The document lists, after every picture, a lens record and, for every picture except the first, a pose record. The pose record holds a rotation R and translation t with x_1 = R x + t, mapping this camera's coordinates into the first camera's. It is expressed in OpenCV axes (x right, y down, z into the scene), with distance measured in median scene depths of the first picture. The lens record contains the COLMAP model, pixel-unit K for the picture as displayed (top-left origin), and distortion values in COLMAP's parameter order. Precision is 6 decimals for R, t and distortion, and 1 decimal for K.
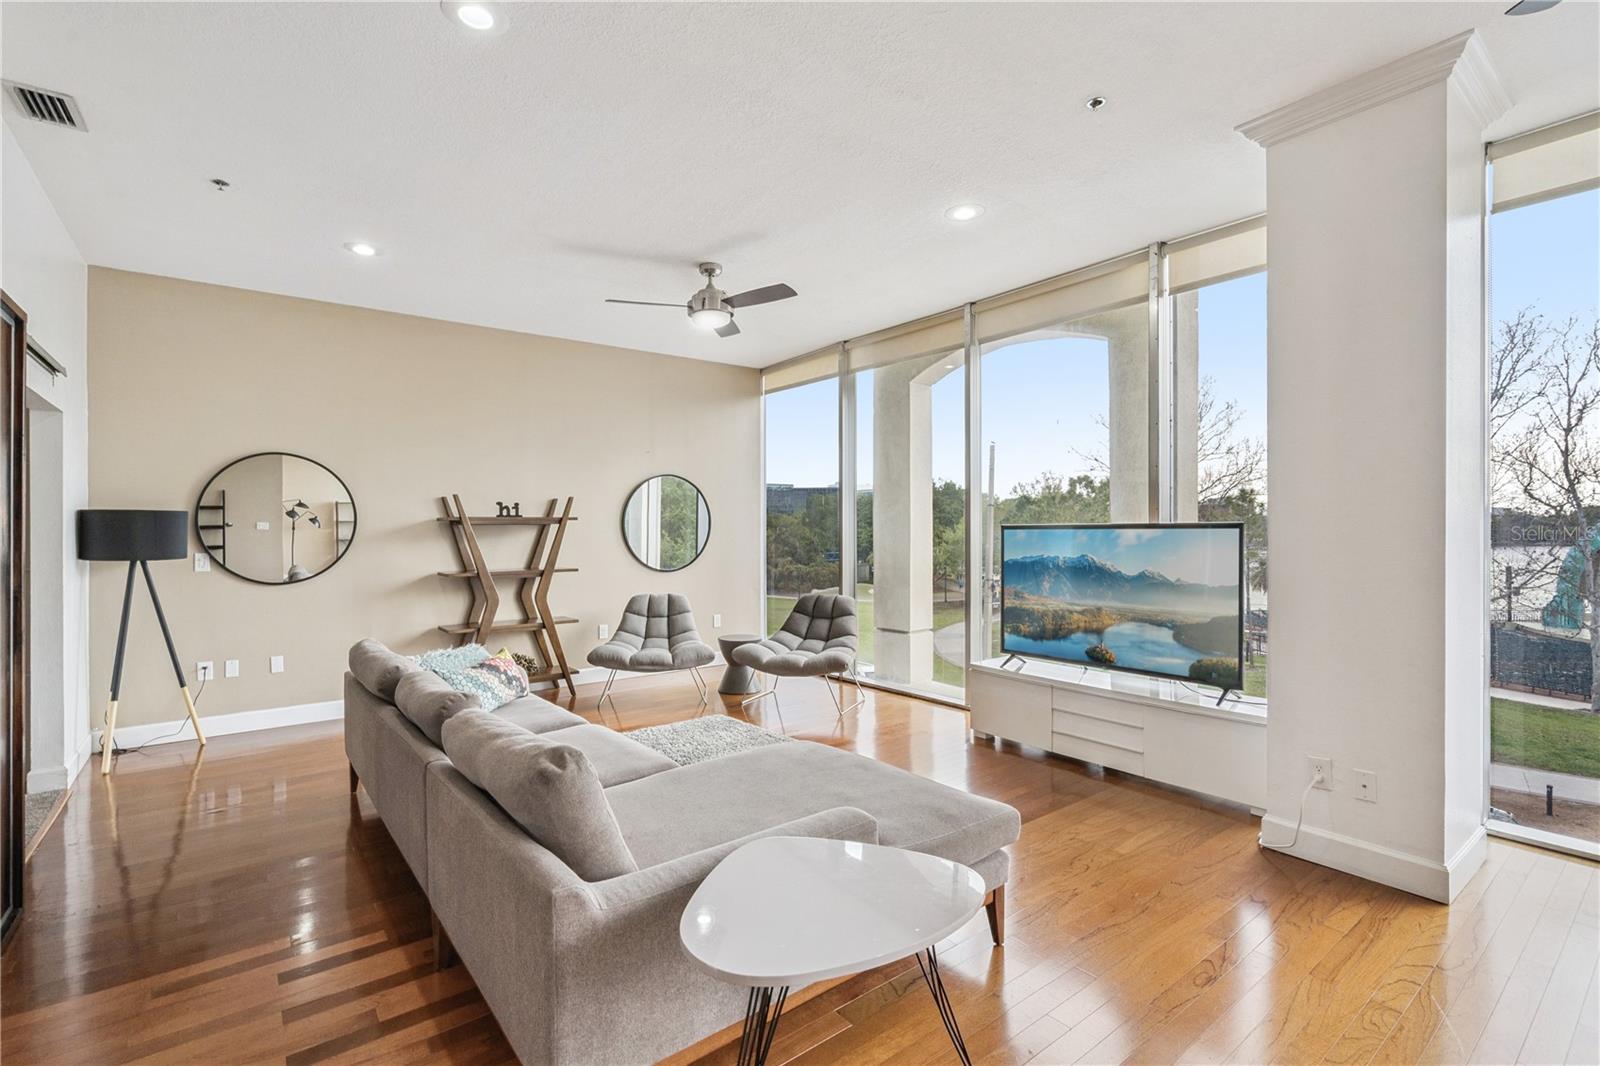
lens RADIAL K [[731.8, 0, 806.7], [0, 731.8, 532.1], [0, 0, 1]] dist [-0.004619, 0.002556]
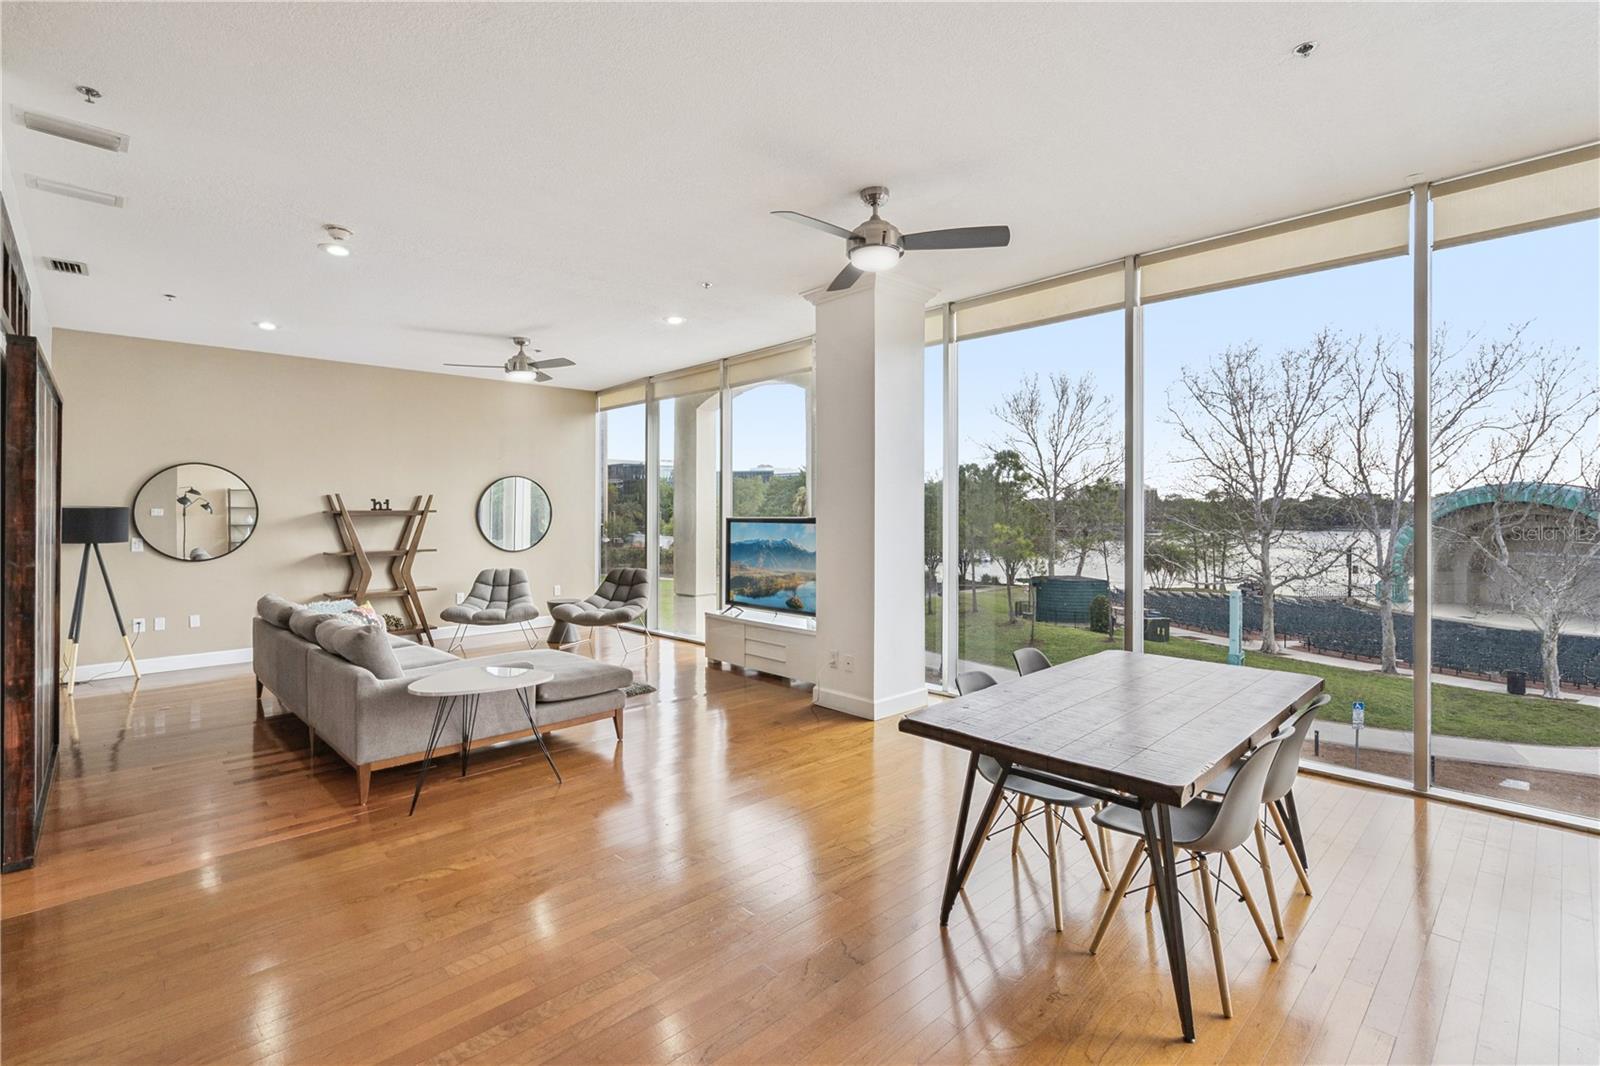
lens RADIAL K [[731.8, 0, 795.4], [0, 731.8, 509.1], [0, 0, 1]] dist [-0.004619, 0.002556]
pose [[0.995541, 0.001400, 0.094320, 0.247013], [-0.000545, 0.999959, -0.009084, -0.012580], [-0.094329, 0.008992, 0.995500, -0.444260]]
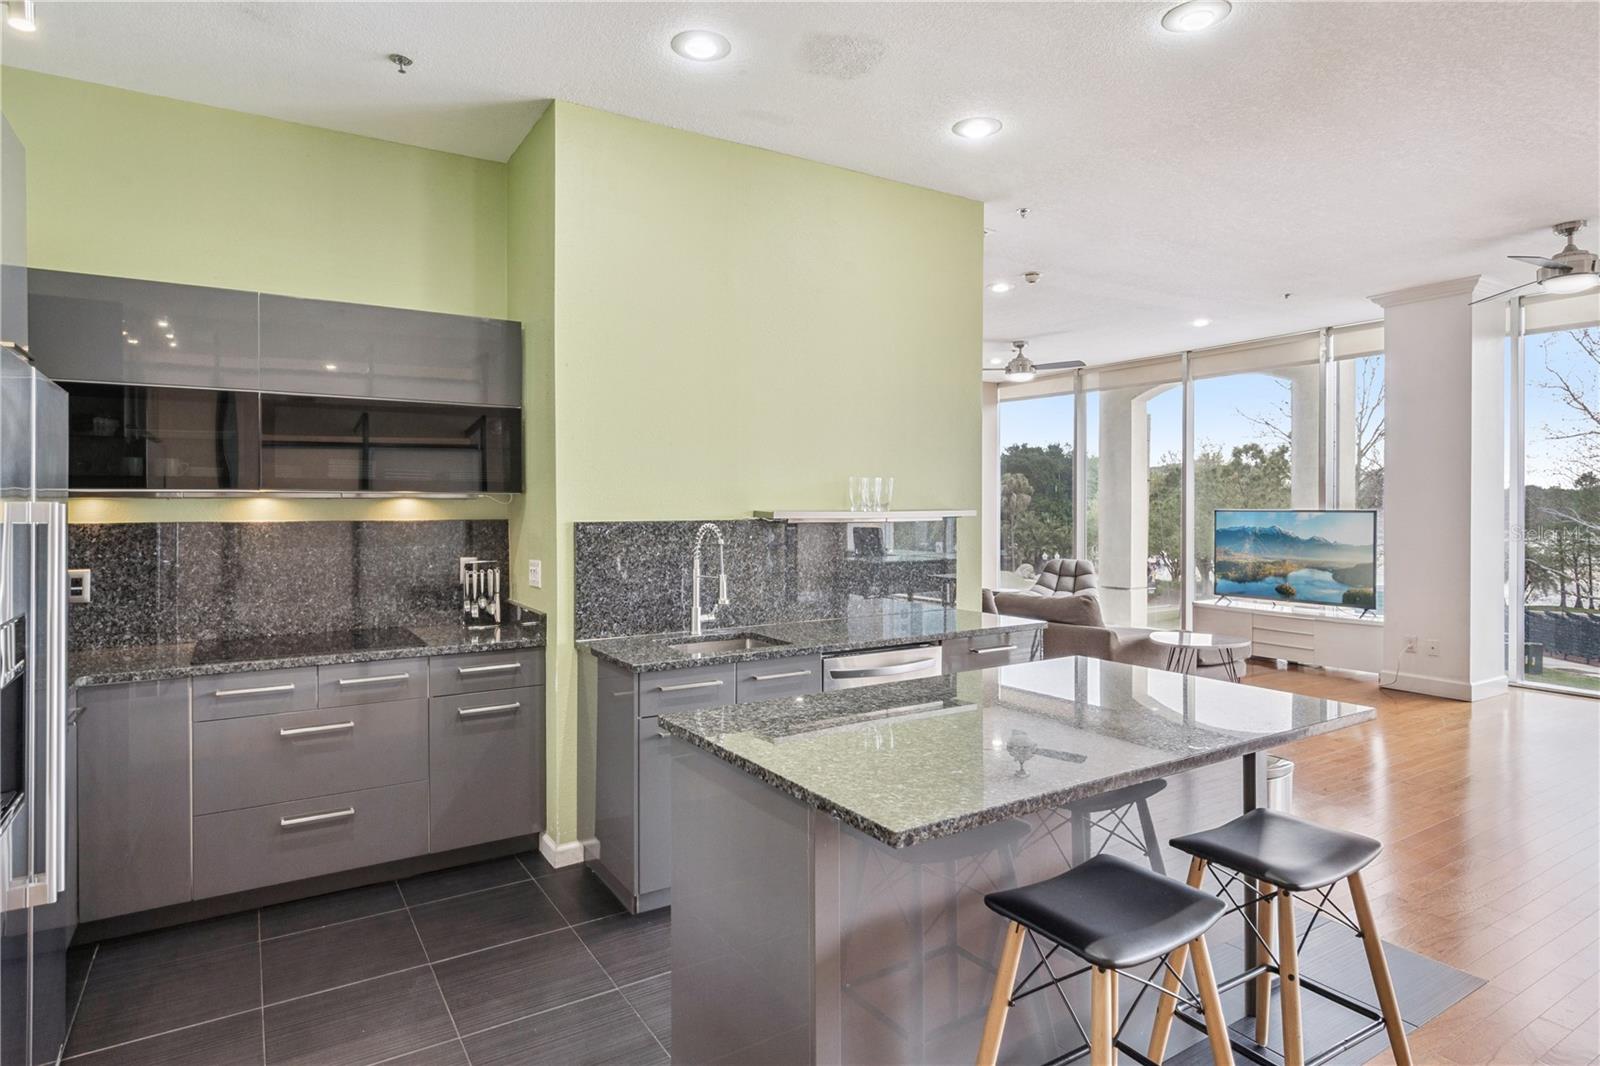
lens RADIAL K [[876.8, 0, 798.0], [0, 876.8, 526.1], [0, 0, 1]] dist [0.006241, 0.000812]
pose [[0.993926, 0.000102, -0.110053, -0.363499], [0.001869, 0.999840, 0.017804, -0.006008], [0.110037, -0.017902, 0.993766, -0.836851]]
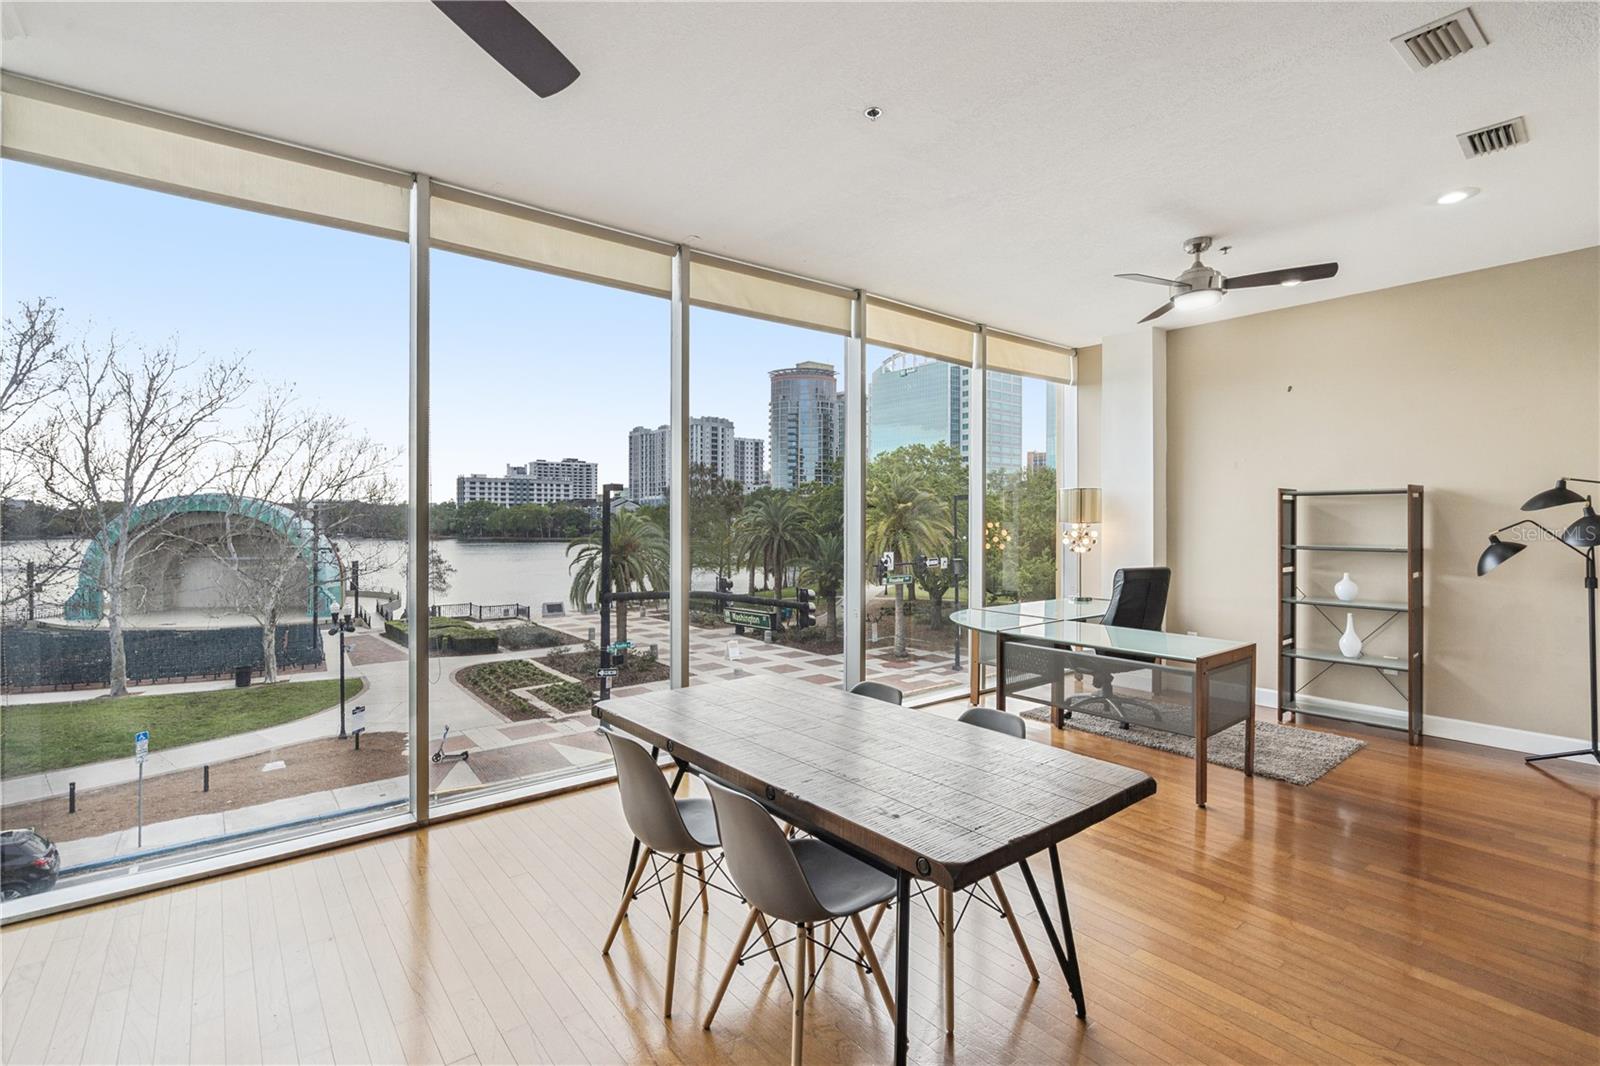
lens RADIAL K [[731.8, 0, 788.6], [0, 731.8, 523.6], [0, 0, 1]] dist [-0.004619, 0.002556]
pose [[0.000828, -0.001674, 0.999998, 0.089037], [0.003835, 0.999991, 0.001671, -0.017465], [-0.999992, 0.003834, 0.000835, 0.080301]]
